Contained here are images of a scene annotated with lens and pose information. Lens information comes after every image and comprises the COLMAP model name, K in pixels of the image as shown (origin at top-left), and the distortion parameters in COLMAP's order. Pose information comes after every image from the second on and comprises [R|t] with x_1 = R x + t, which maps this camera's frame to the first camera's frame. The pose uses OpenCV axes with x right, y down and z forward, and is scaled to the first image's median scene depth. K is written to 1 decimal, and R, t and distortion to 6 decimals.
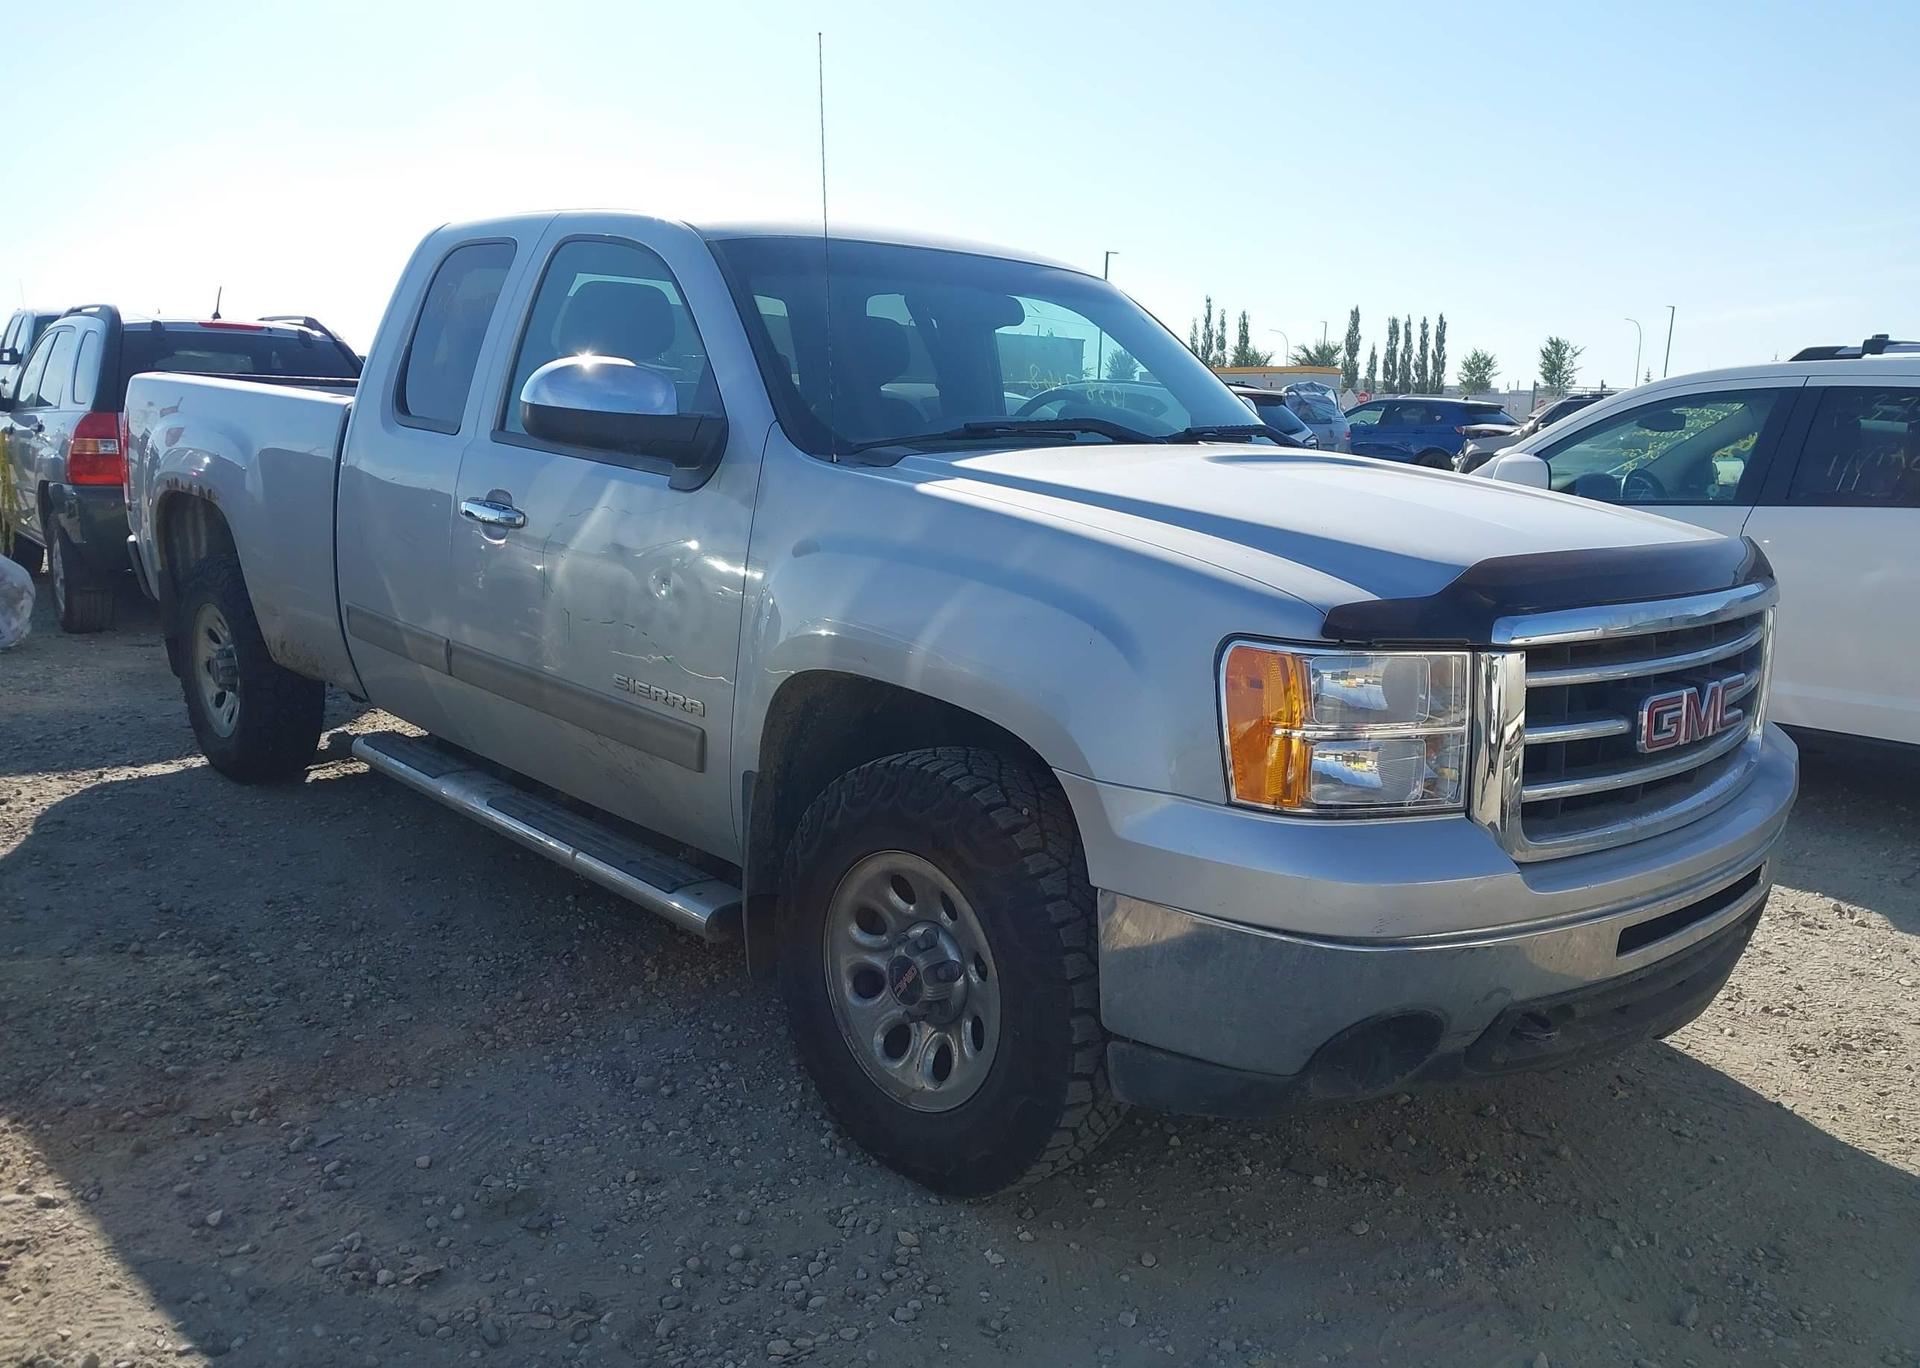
lens RADIAL K [[1558.5, 0, 1005.2], [0, 1558.5, 757.3], [0, 0, 1]] dist [0.008169, -0.000705]
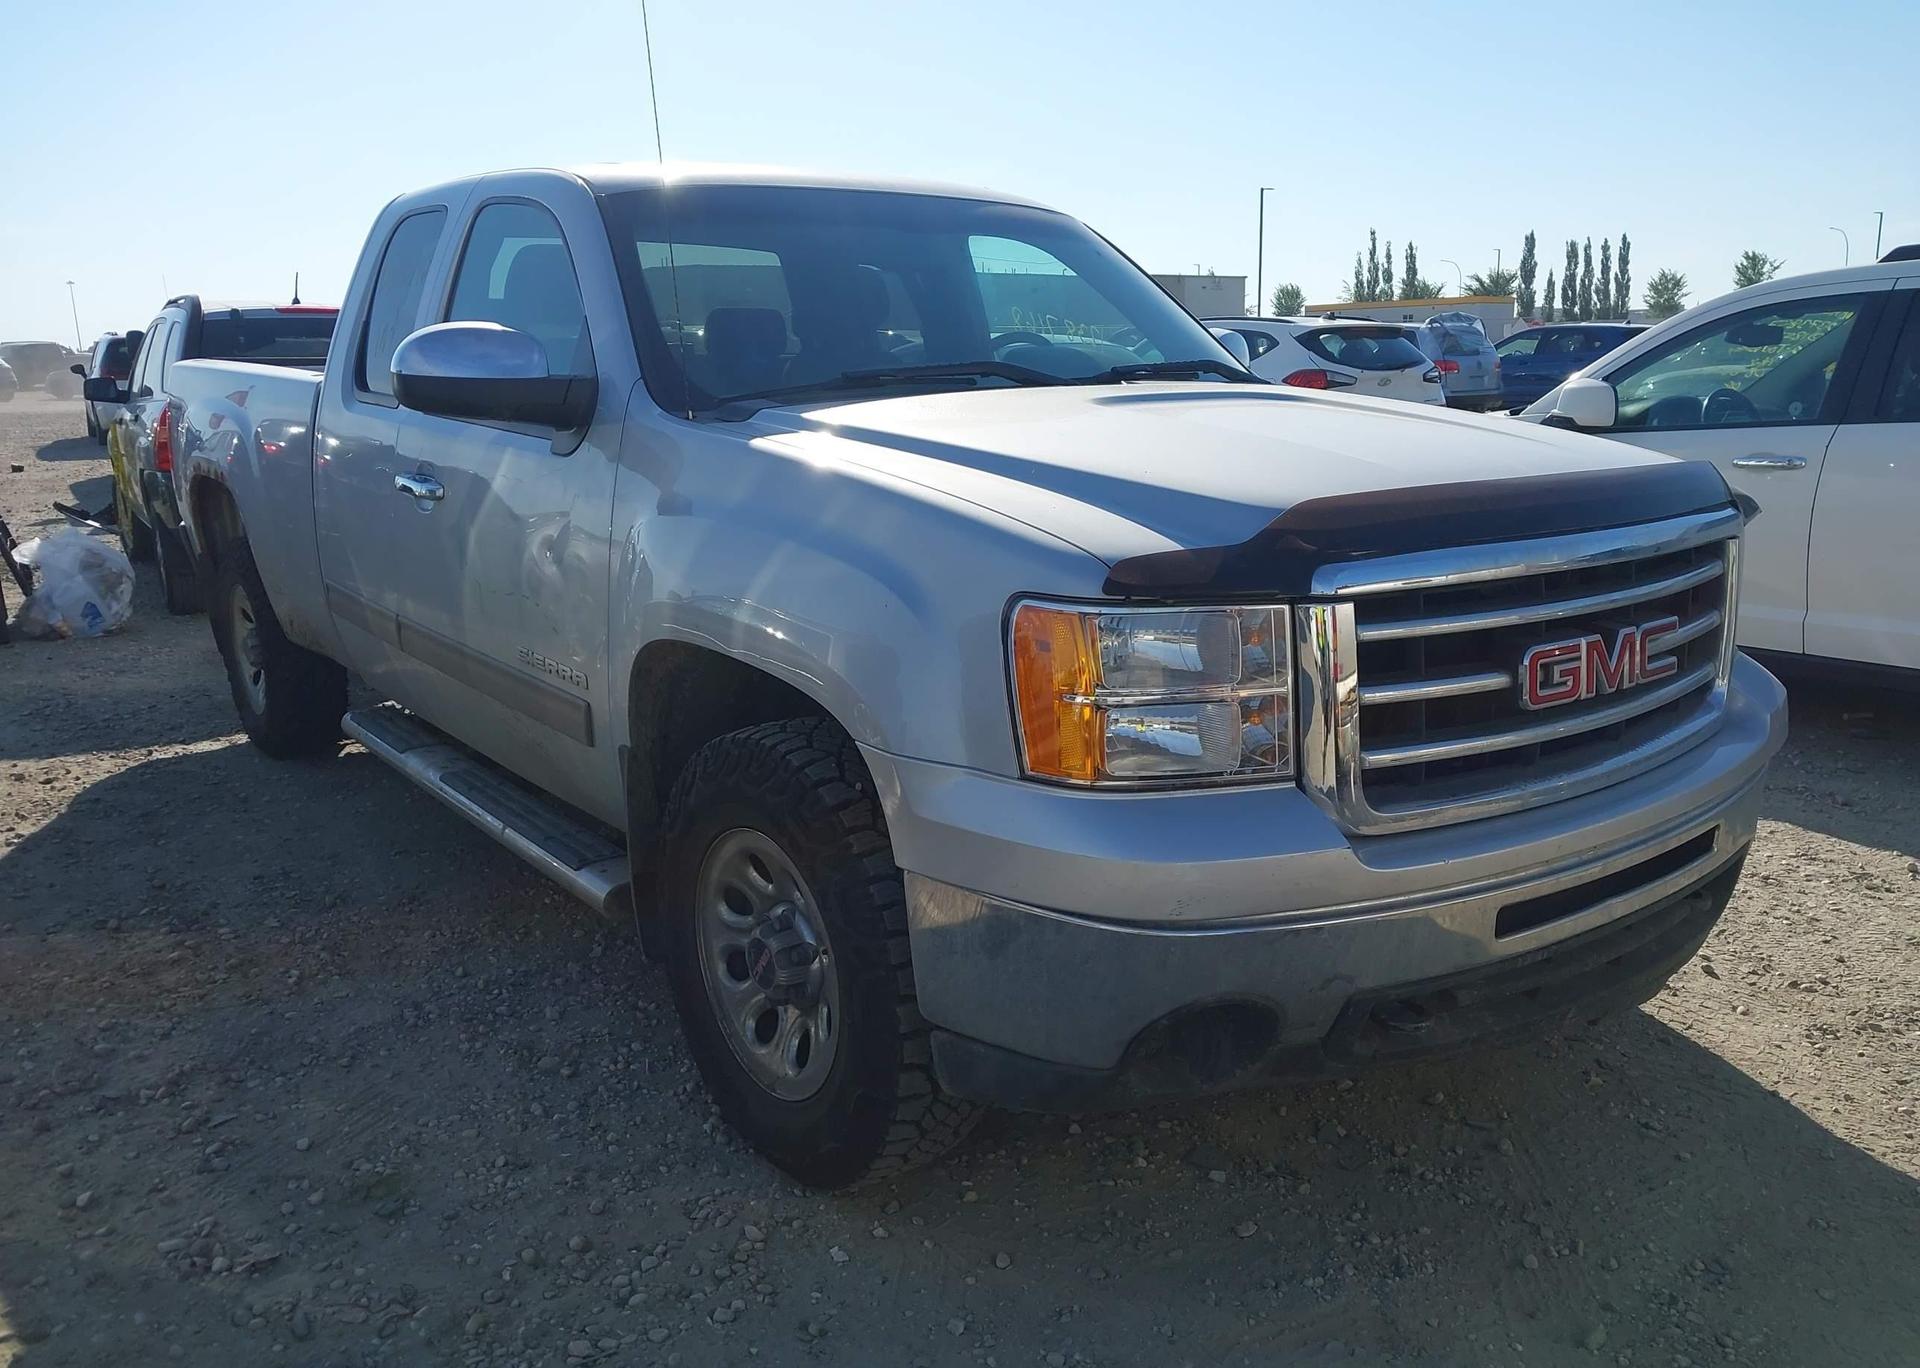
lens RADIAL K [[1551.5, 0, 1000.0], [0, 1551.5, 767.2], [0, 0, 1]] dist [0.006857, 0.000458]
pose [[0.992687, -0.016012, -0.119647, 0.181719], [0.020307, 0.999189, 0.034770, -0.006302], [0.118993, -0.036945, 0.992207, 0.073317]]
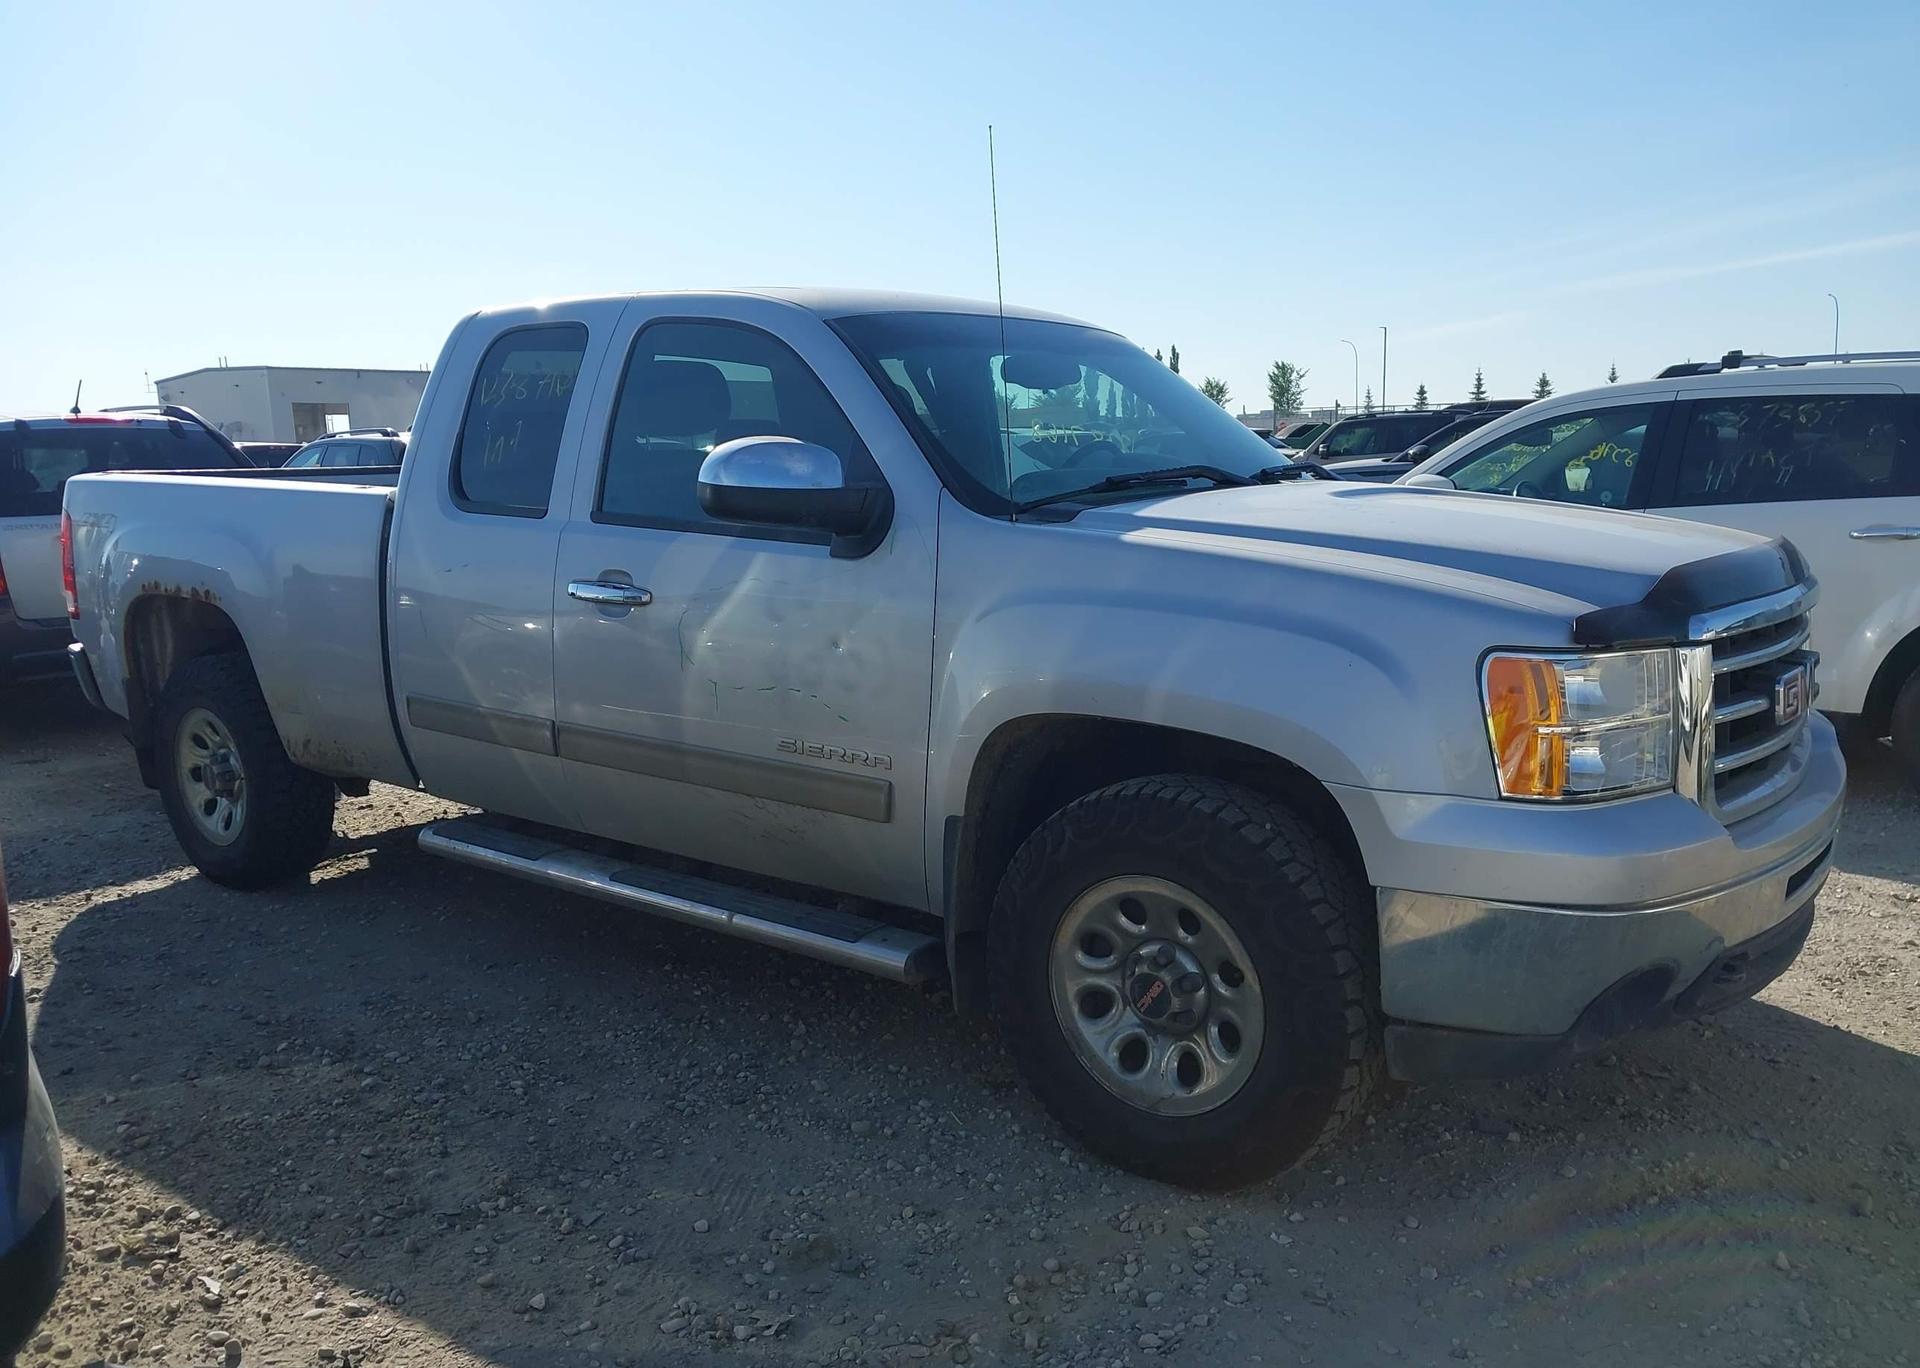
lens RADIAL K [[1558.5, 0, 1005.2], [0, 1558.5, 757.3], [0, 0, 1]] dist [0.008169, -0.000705]
pose [[0.984313, -0.086669, 0.153678, -0.291629], [0.090665, 0.995697, -0.019173, -0.008028], [-0.151355, 0.032806, 0.987935, -0.046993]]
